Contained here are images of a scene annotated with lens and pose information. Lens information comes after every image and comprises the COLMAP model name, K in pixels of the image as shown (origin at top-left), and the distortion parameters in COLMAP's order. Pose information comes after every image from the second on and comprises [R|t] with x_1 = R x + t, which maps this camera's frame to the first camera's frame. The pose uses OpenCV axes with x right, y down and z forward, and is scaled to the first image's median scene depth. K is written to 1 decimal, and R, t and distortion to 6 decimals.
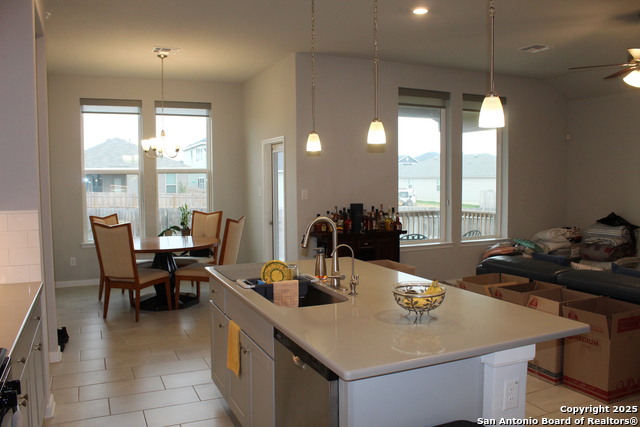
lens RADIAL K [[531.8, 0, 319.7], [0, 531.8, 211.5], [0, 0, 1]] dist [-0.158169, 0.159090]
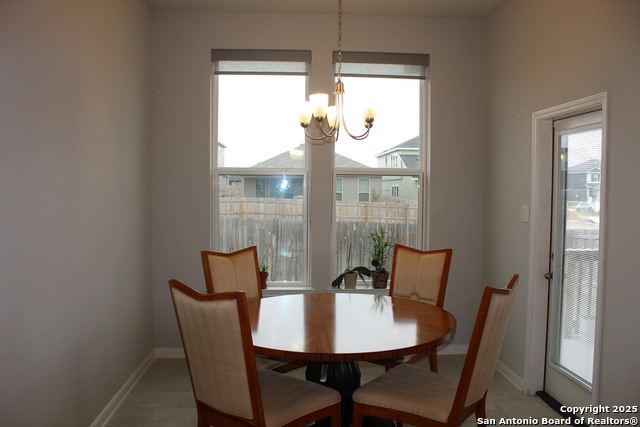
lens RADIAL K [[531.8, 0, 319.7], [0, 531.8, 211.5], [0, 0, 1]] dist [-0.158169, 0.159090]
pose [[0.935804, 0.029587, -0.351277, -0.118205], [-0.035107, 0.999340, -0.009354, -0.026119], [0.350769, 0.021086, 0.936225, 0.445870]]
